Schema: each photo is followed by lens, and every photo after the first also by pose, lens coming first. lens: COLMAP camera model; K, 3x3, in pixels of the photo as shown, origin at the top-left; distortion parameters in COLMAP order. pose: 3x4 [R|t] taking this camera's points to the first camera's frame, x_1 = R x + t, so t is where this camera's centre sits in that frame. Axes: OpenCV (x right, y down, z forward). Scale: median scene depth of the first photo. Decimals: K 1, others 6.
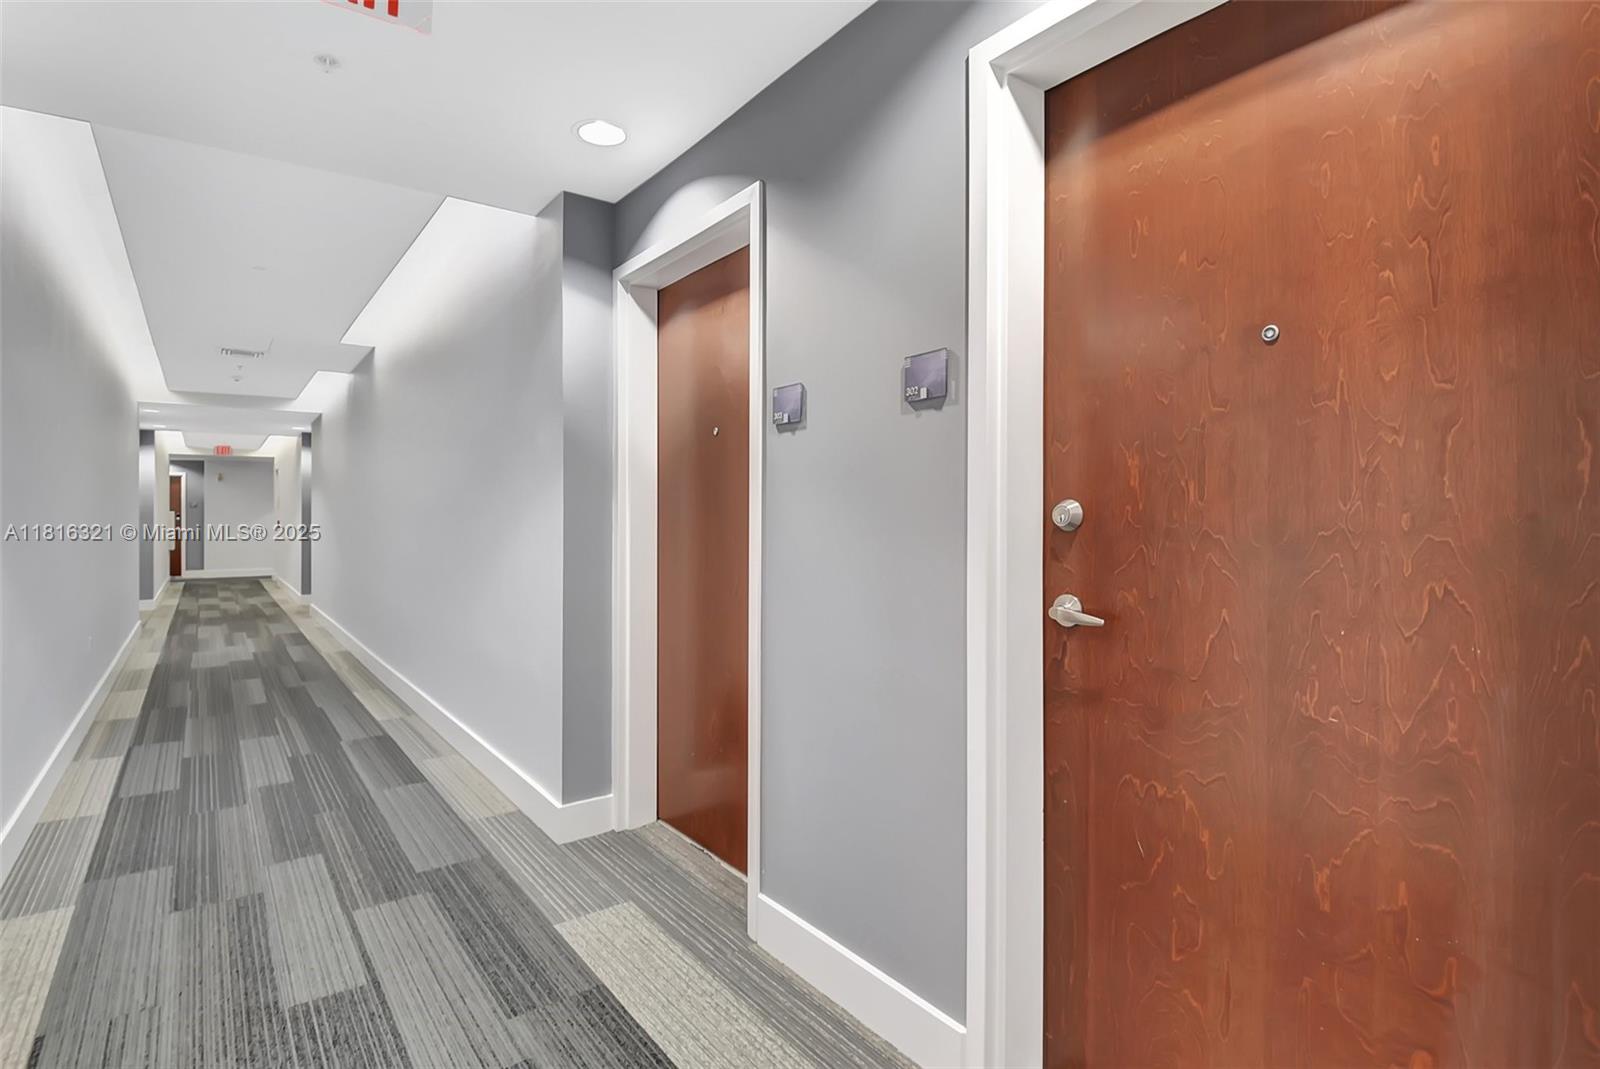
lens RADIAL K [[758.1, 0, 800.0], [0, 758.1, 534.5], [0, 0, 1]] dist [-0.001414, -0.000679]
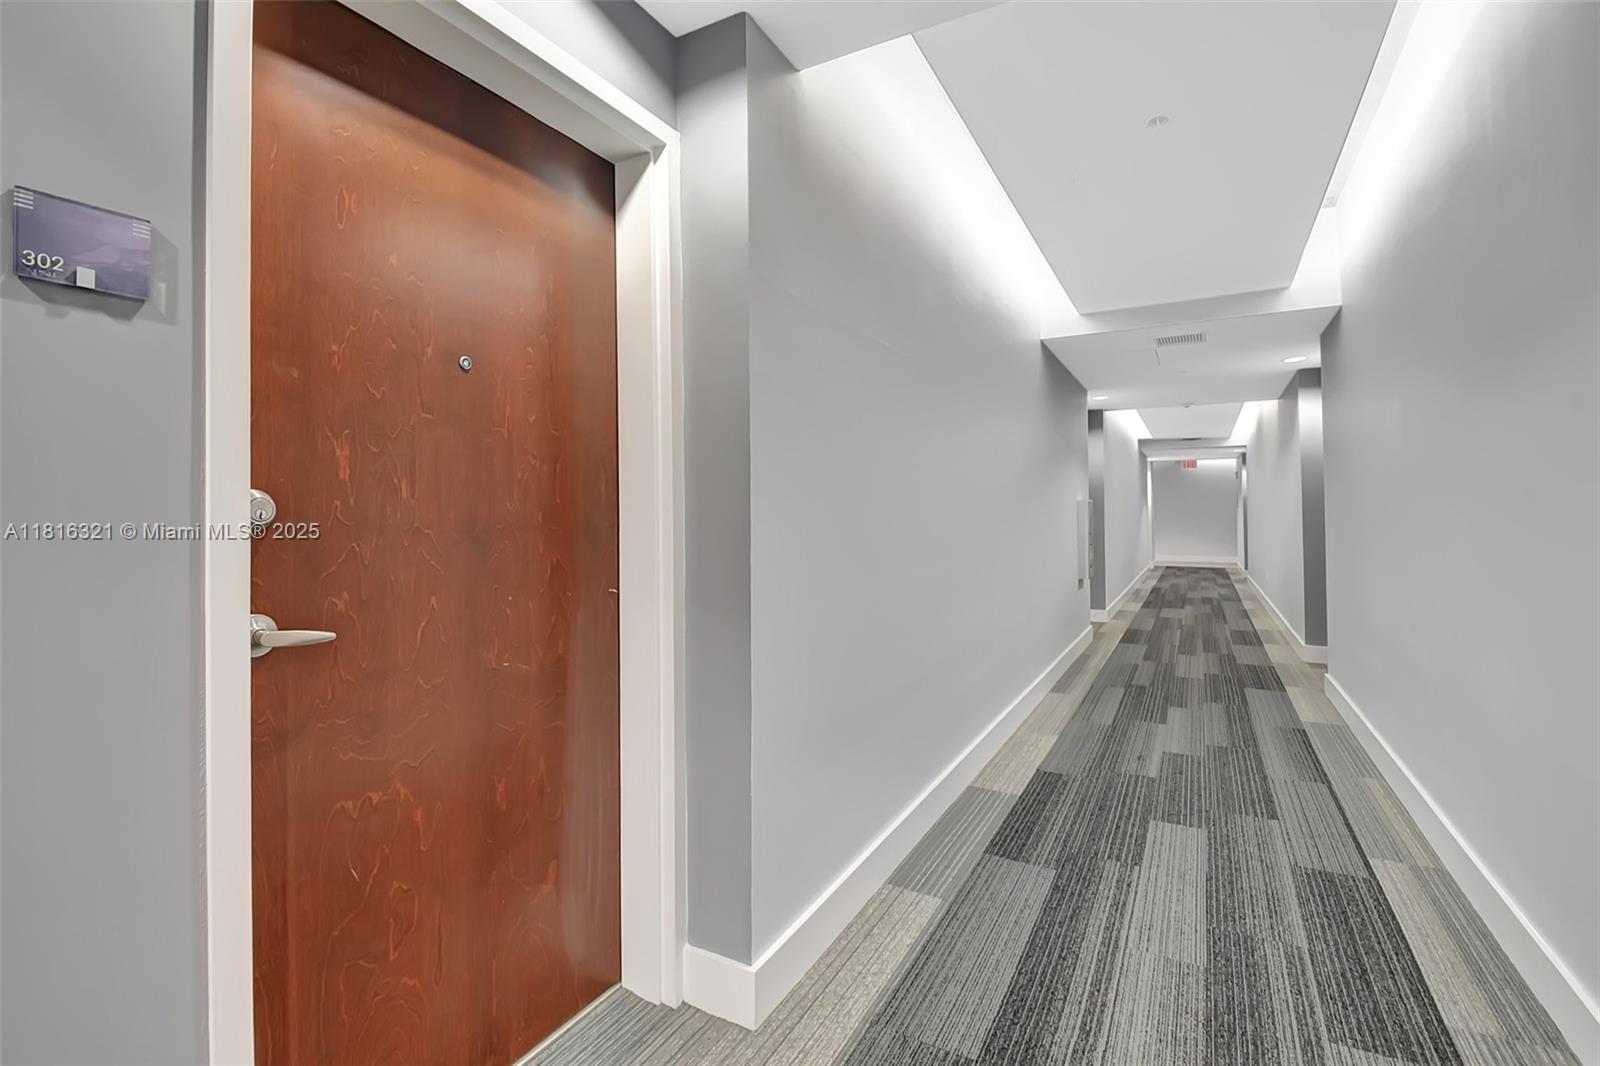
lens RADIAL K [[723.7, 0, 790.6], [0, 723.7, 538.2], [0, 0, 1]] dist [0.011506, -0.017708]
pose [[-0.372334, -0.007651, 0.928067, -0.595062], [0.039667, 0.998921, 0.024149, 0.007506], [-0.927251, 0.045806, -0.371629, 0.871318]]
